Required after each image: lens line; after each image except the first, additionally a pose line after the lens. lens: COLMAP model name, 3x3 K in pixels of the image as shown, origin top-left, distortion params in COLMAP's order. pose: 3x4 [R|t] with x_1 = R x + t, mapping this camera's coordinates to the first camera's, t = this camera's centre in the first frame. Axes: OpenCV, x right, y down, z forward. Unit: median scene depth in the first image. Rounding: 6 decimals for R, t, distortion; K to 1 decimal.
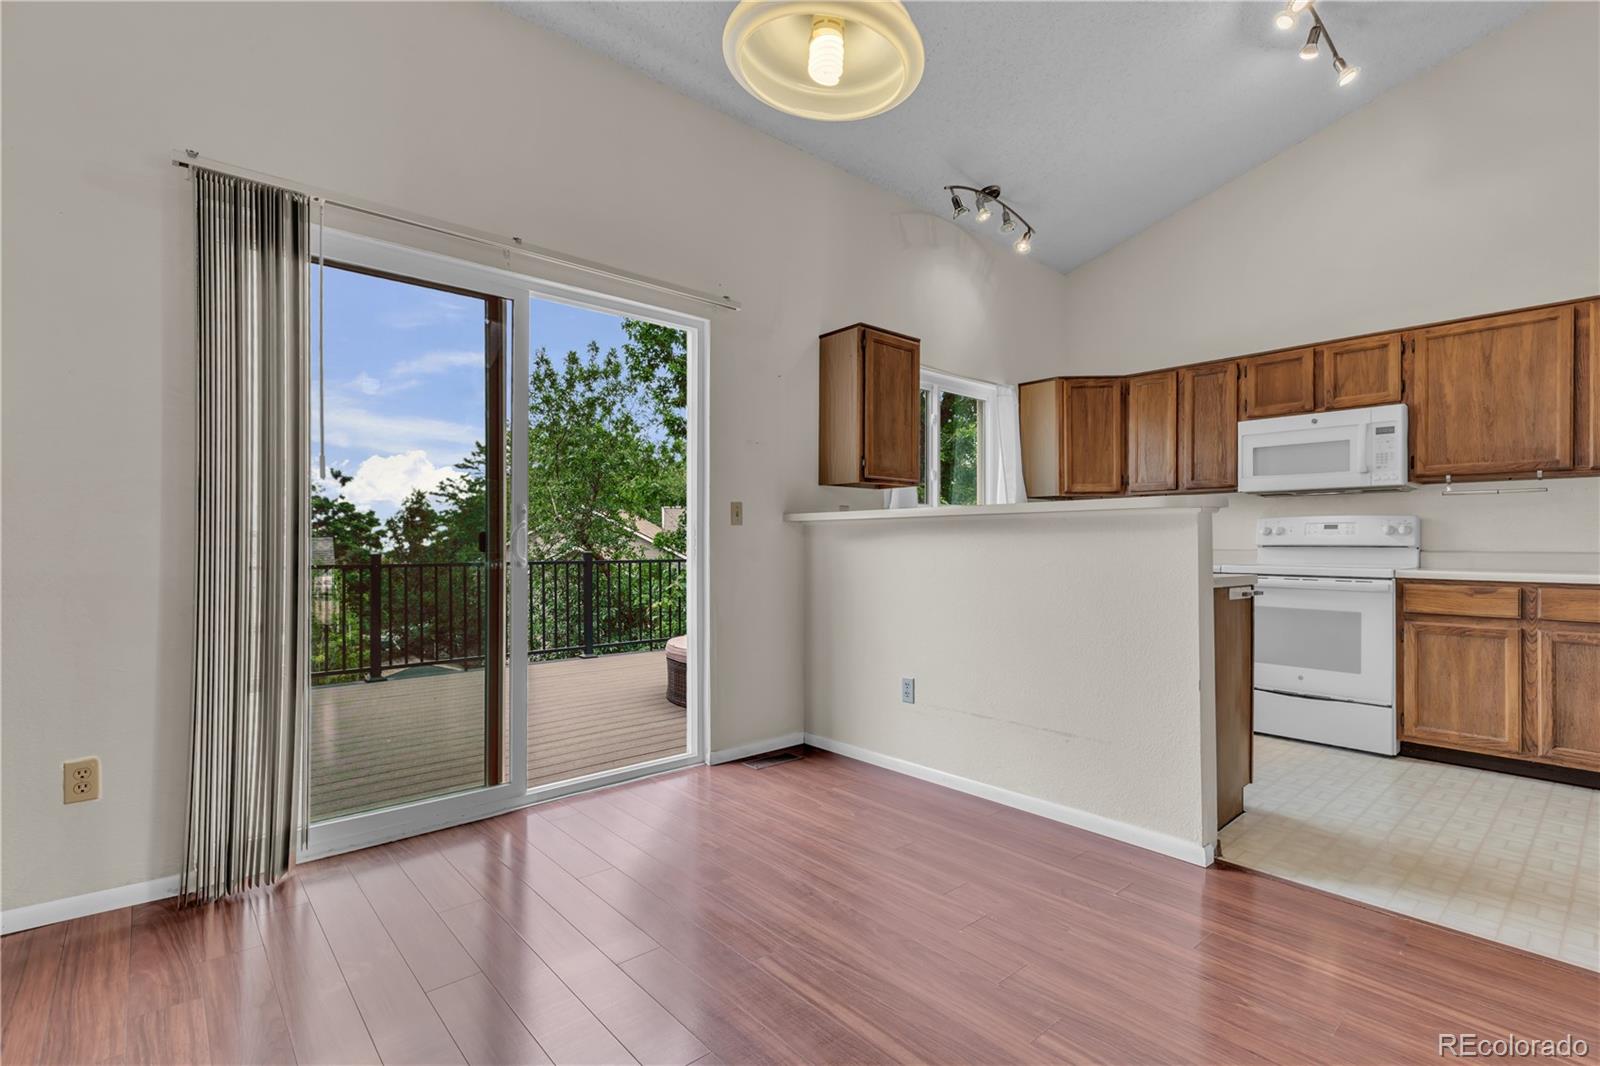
lens RADIAL K [[732.4, 0, 811.1], [0, 732.4, 535.9], [0, 0, 1]] dist [0.001377, -0.002627]
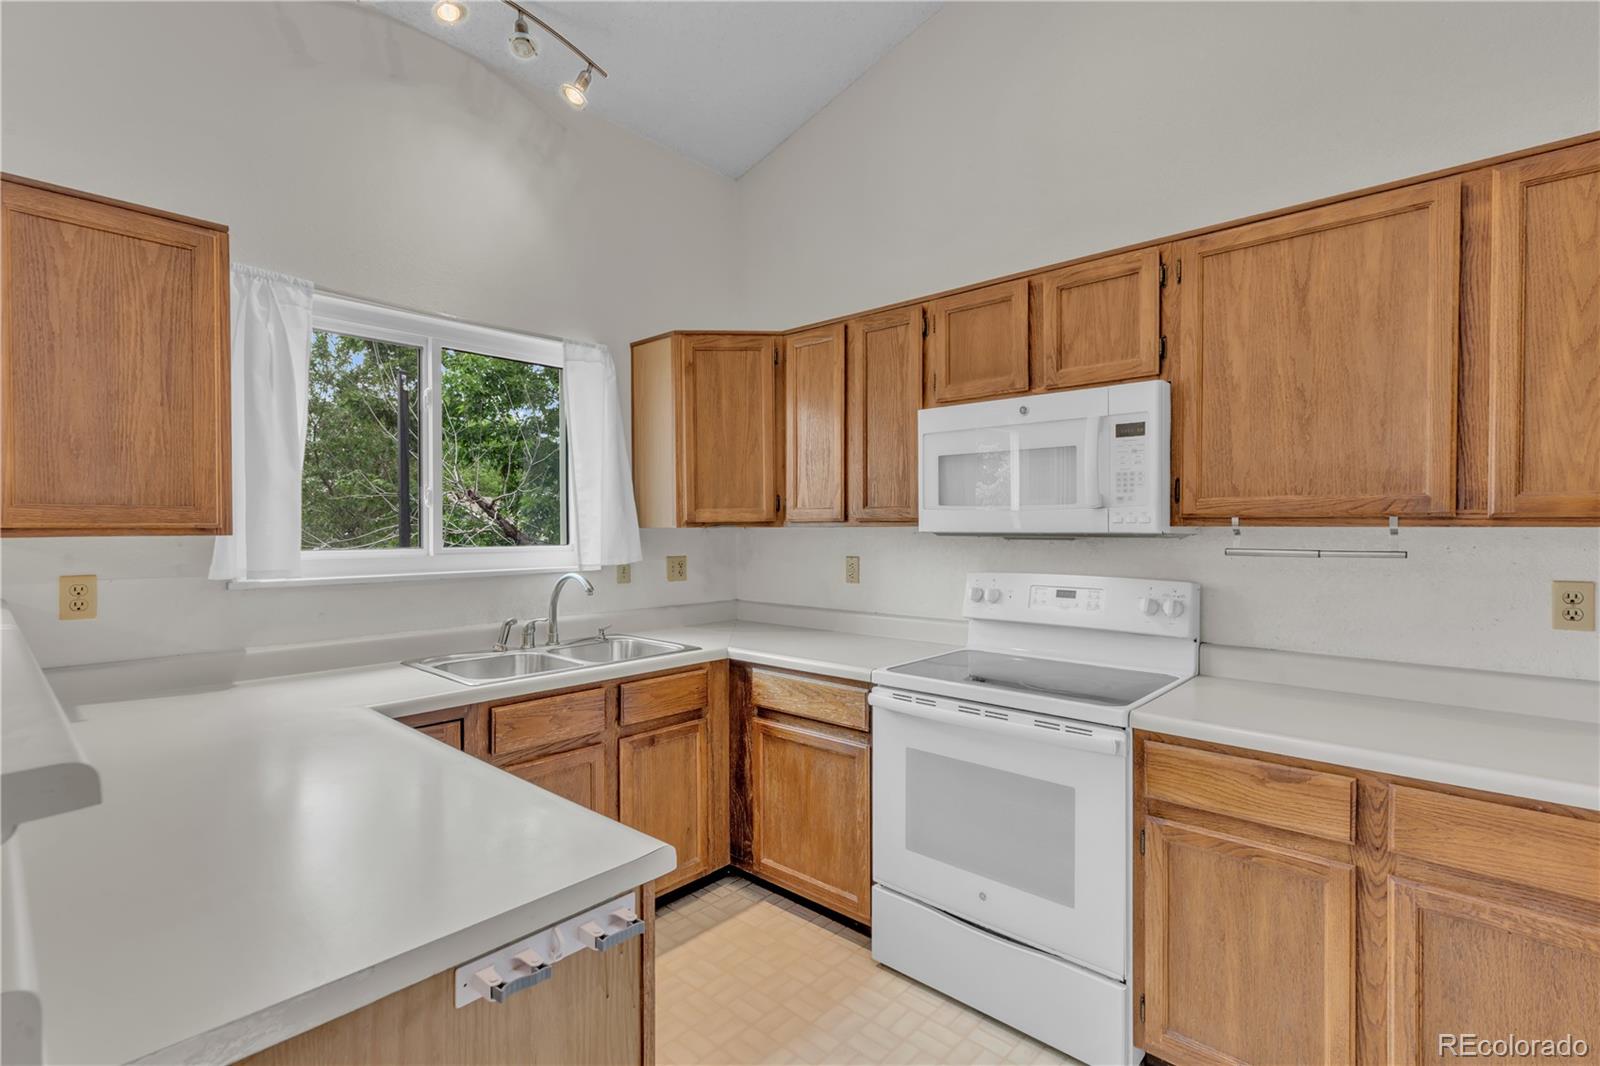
lens RADIAL K [[732.4, 0, 817.0], [0, 732.4, 530.3], [0, 0, 1]] dist [0.001377, -0.002627]
pose [[0.992303, -0.004963, 0.123732, 0.502565], [0.003298, 0.999901, 0.013657, -0.080967], [-0.123788, -0.013144, 0.992222, 0.510879]]
